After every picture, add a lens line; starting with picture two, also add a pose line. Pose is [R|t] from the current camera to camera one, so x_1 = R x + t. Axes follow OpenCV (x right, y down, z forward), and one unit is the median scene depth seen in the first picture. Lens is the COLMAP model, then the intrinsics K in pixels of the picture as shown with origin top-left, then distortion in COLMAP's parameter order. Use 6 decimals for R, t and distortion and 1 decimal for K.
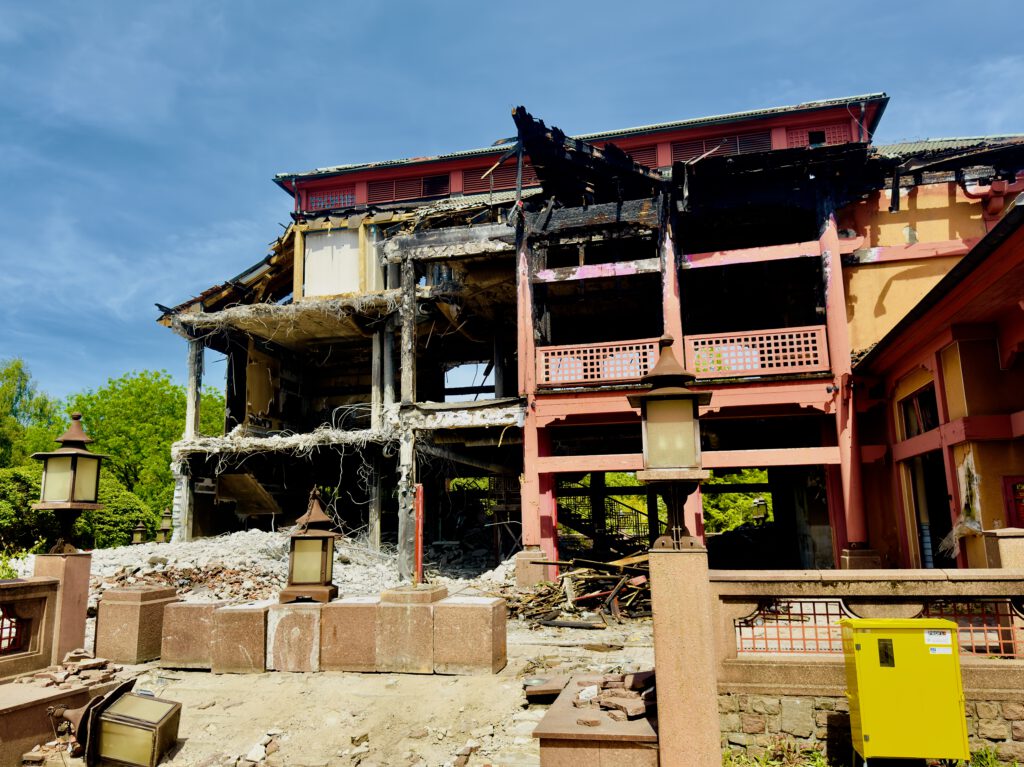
lens RADIAL K [[766.9, 0, 512.5], [0, 766.9, 390.3], [0, 0, 1]] dist [0.059062, -0.072549]
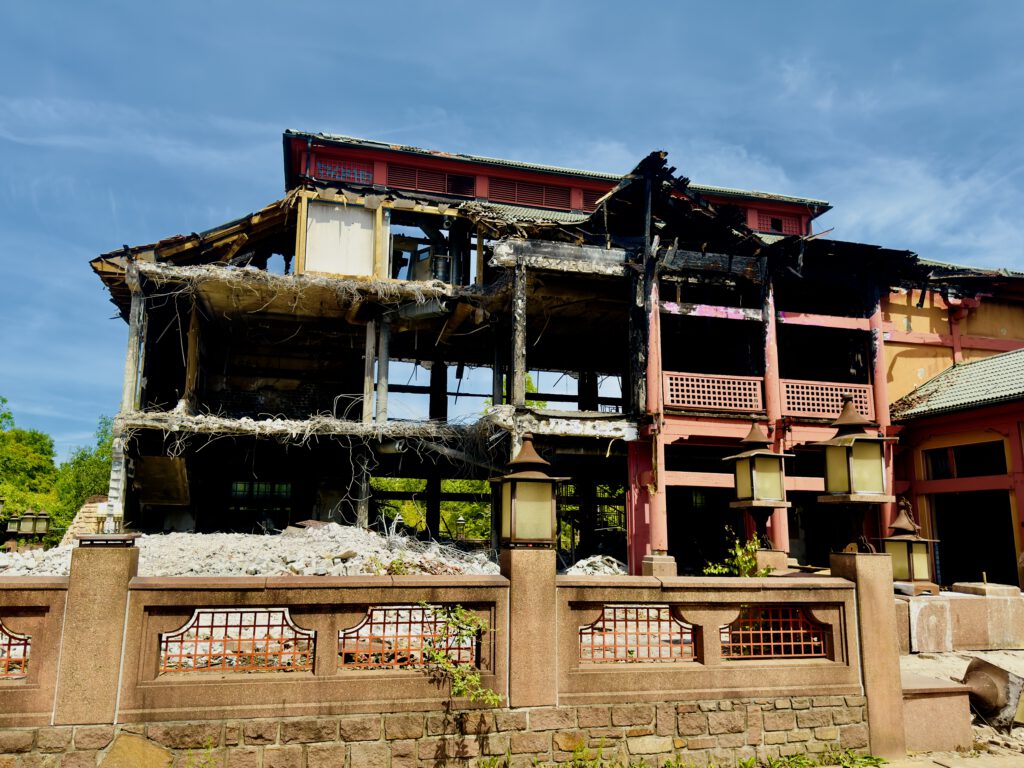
lens RADIAL K [[766.9, 0, 507.1], [0, 766.9, 401.5], [0, 0, 1]] dist [0.059062, -0.072549]
pose [[0.886613, 0.110656, 0.449080, -0.645556], [-0.113750, 0.993304, -0.020181, 0.034631], [-0.448306, -0.033190, 0.893264, 0.105983]]
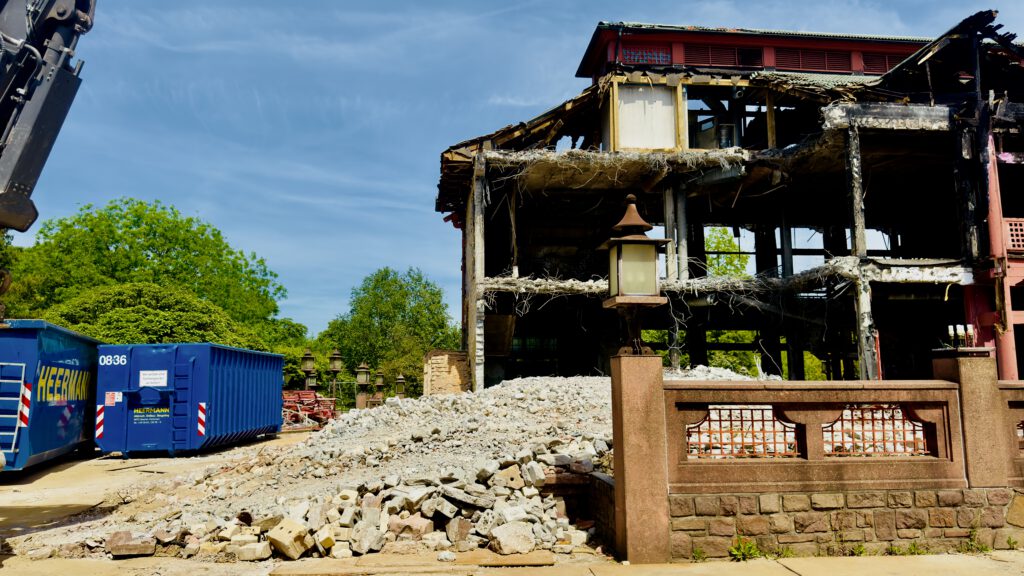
lens RADIAL K [[727.3, 0, 513.0], [0, 727.3, 294.1], [0, 0, 1]] dist [0.046029, -0.058417]
pose [[0.945478, 0.057058, 0.320649, -1.008431], [-0.071376, 0.996901, 0.033069, 0.075270], [-0.317768, -0.054152, 0.946621, 0.163441]]
